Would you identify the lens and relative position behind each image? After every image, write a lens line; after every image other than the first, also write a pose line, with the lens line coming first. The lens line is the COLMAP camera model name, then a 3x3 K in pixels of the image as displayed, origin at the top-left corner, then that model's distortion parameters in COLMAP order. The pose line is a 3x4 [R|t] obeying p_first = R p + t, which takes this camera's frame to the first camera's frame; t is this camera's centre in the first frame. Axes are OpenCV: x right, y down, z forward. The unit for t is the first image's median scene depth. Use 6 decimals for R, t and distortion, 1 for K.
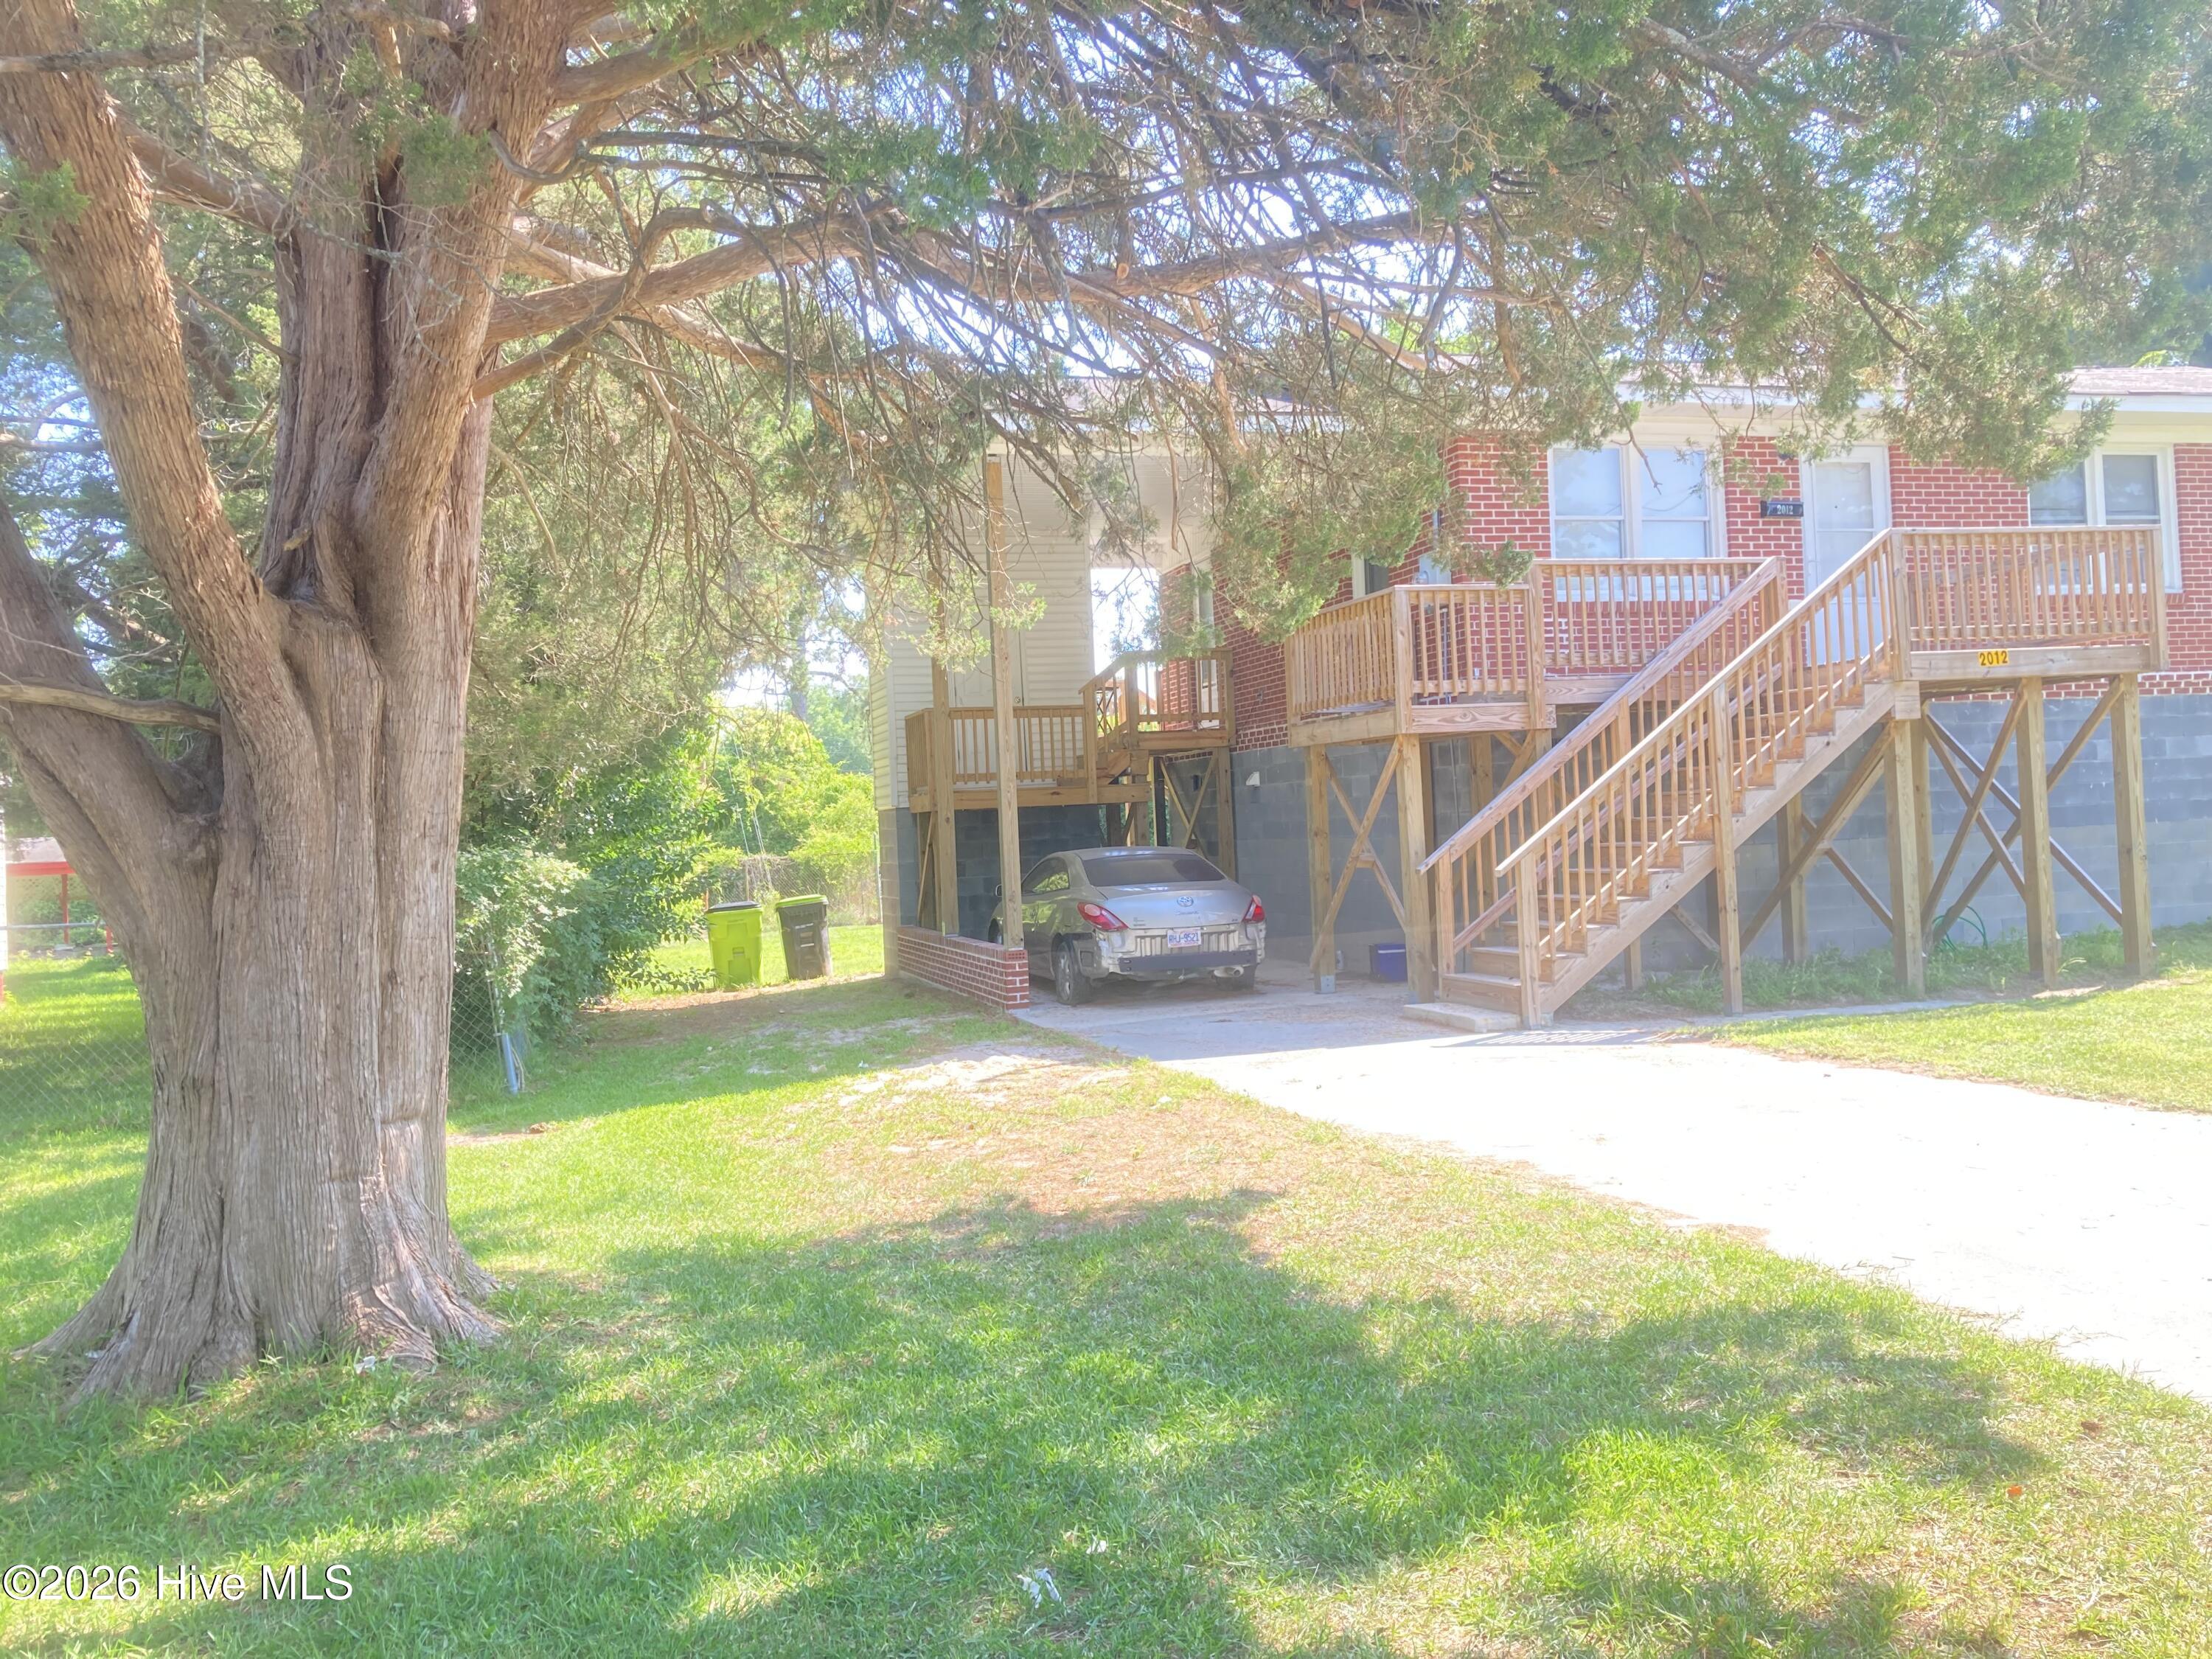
lens RADIAL K [[1840.6, 0, 1100.2], [0, 1840.6, 813.7], [0, 0, 1]] dist [0.053666, -0.060331]
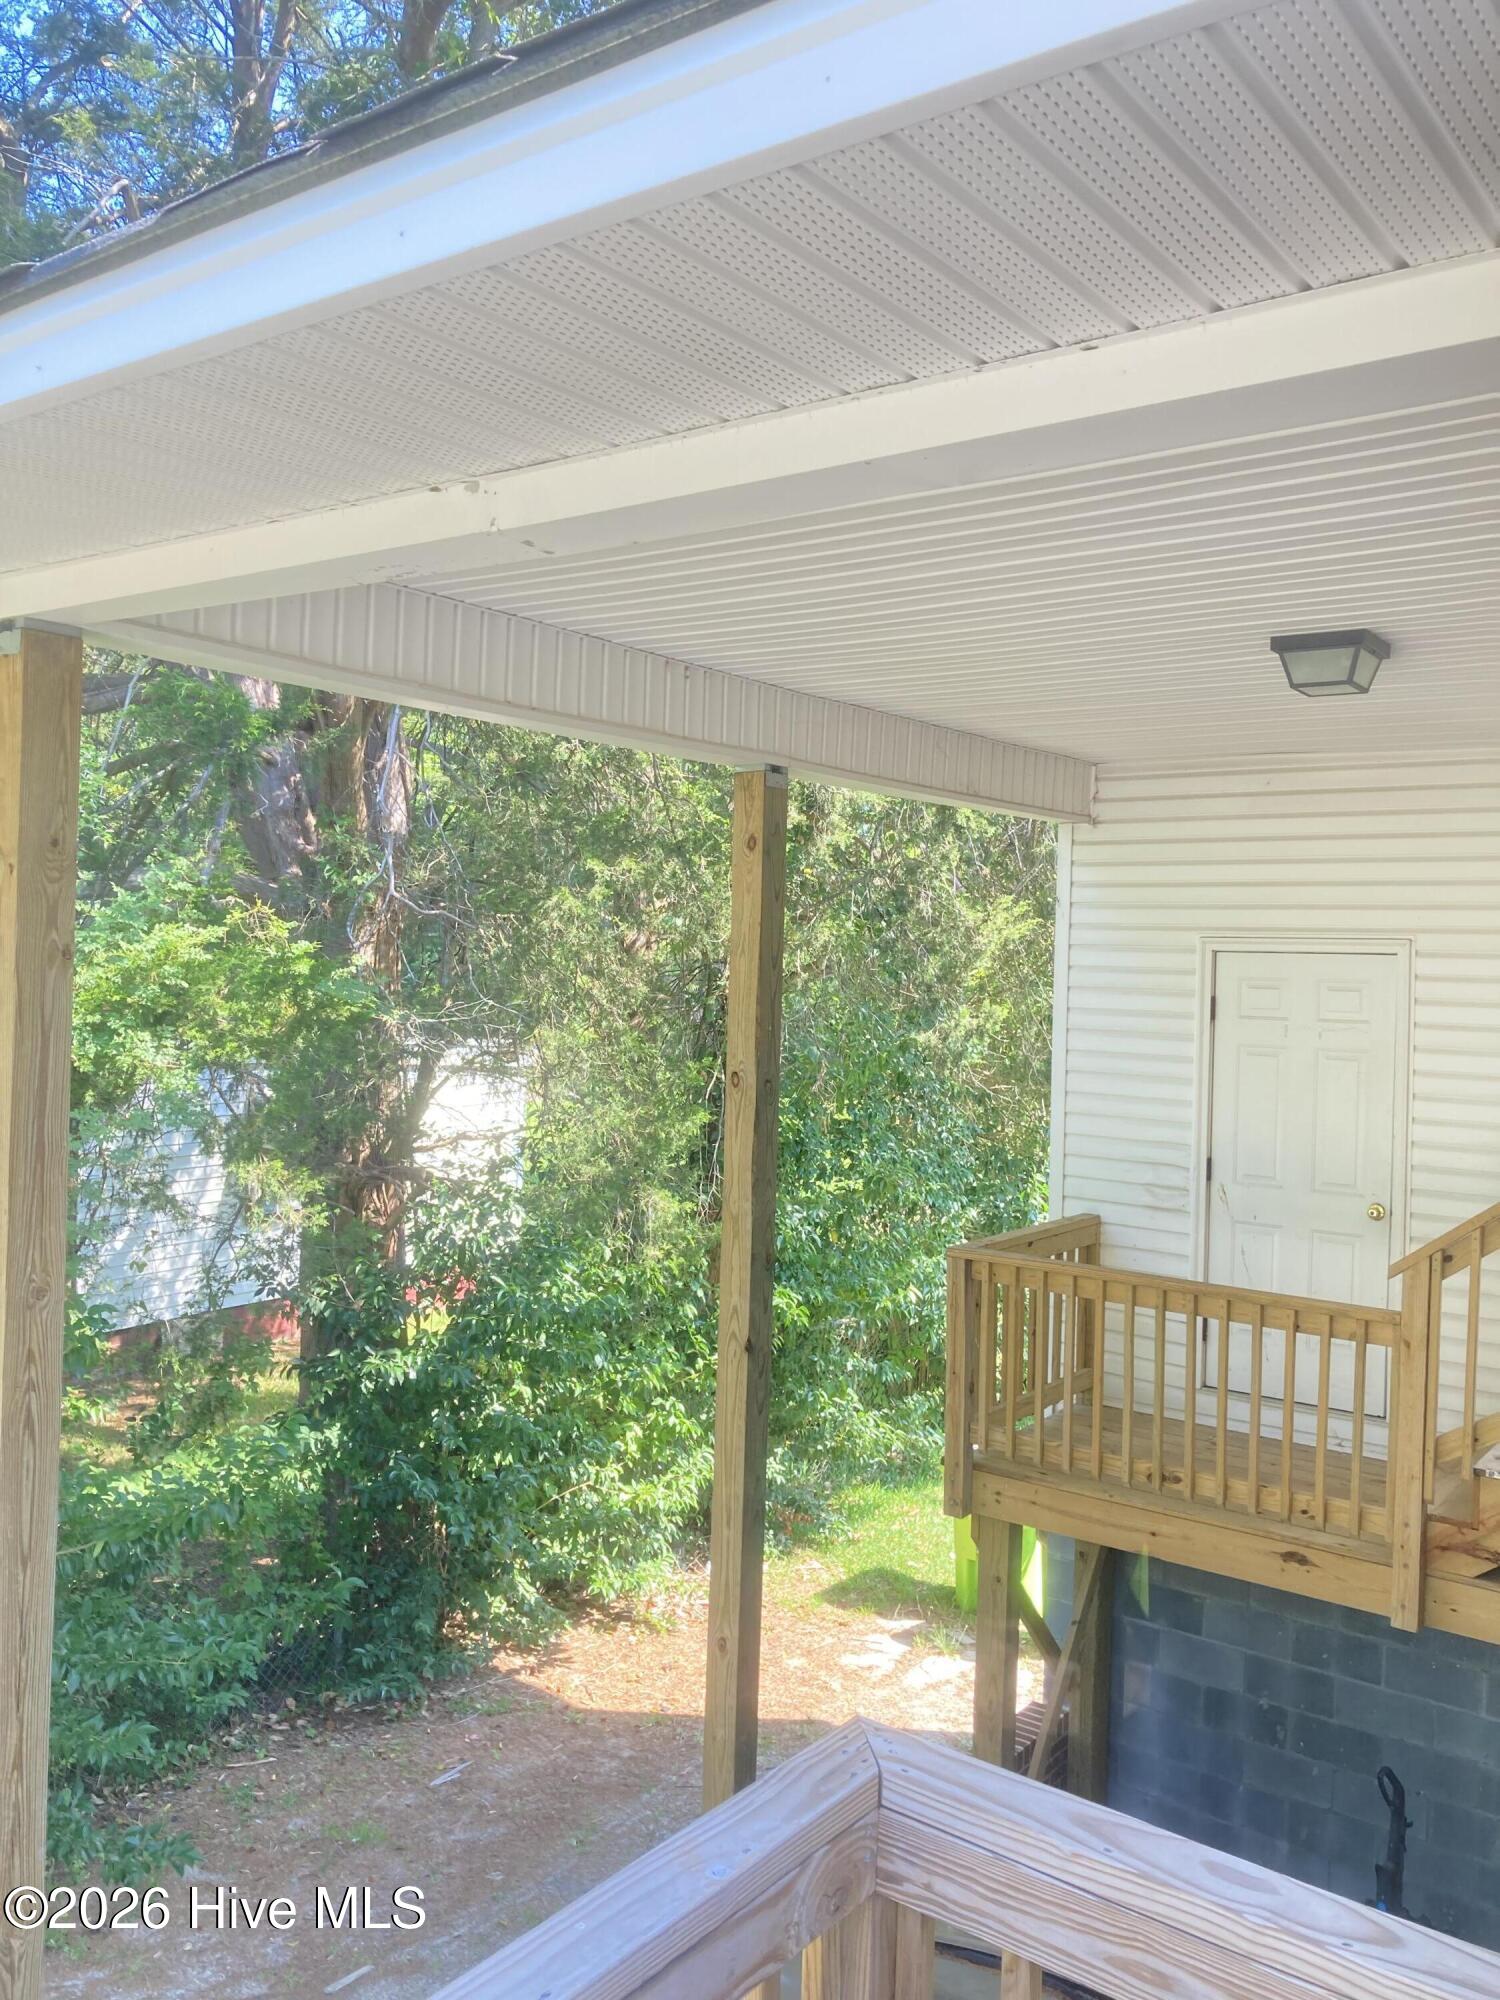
lens RADIAL K [[1664.2, 0, 750.7], [0, 1664.2, 1005.6], [0, 0, 1]] dist [0.053666, -0.060331]
pose [[0.611049, 0.086483, -0.786854, 0.217414], [-0.044999, 0.996202, 0.074548, -0.191503], [0.790313, -0.010145, 0.612620, 1.094373]]
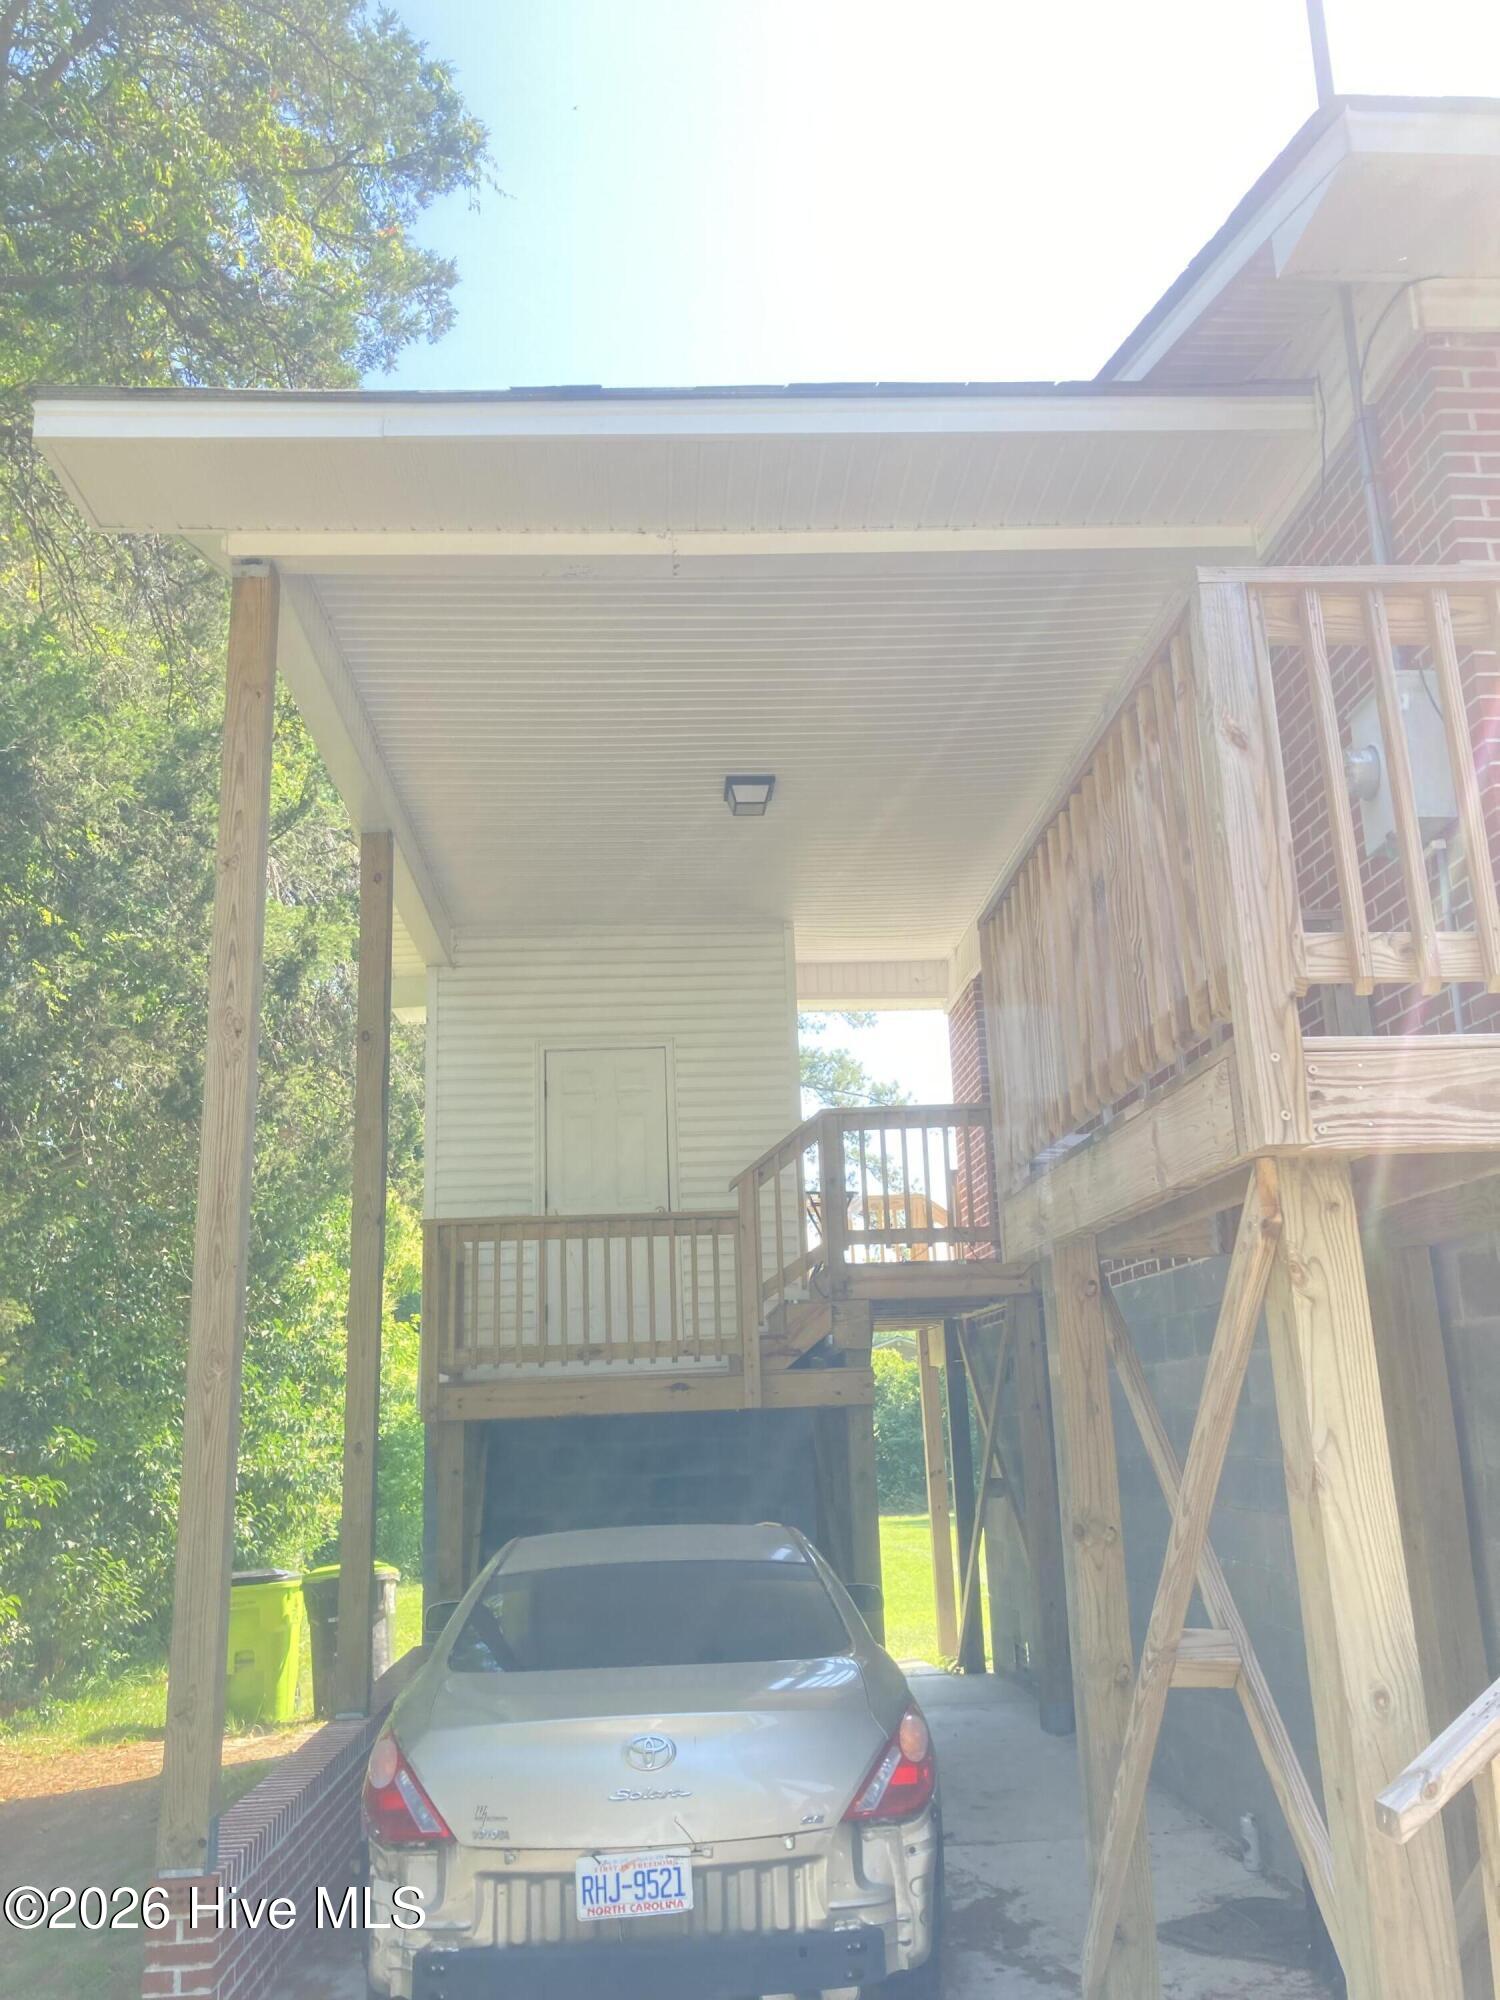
lens RADIAL K [[1664.2, 0, 752.6], [0, 1664.2, 985.3], [0, 0, 1]] dist [0.053666, -0.060331]
pose [[0.975048, -0.044278, -0.217535, 0.151018], [-0.008904, 0.971319, -0.237615, -0.013416], [0.221817, 0.233623, 0.946688, 0.800301]]
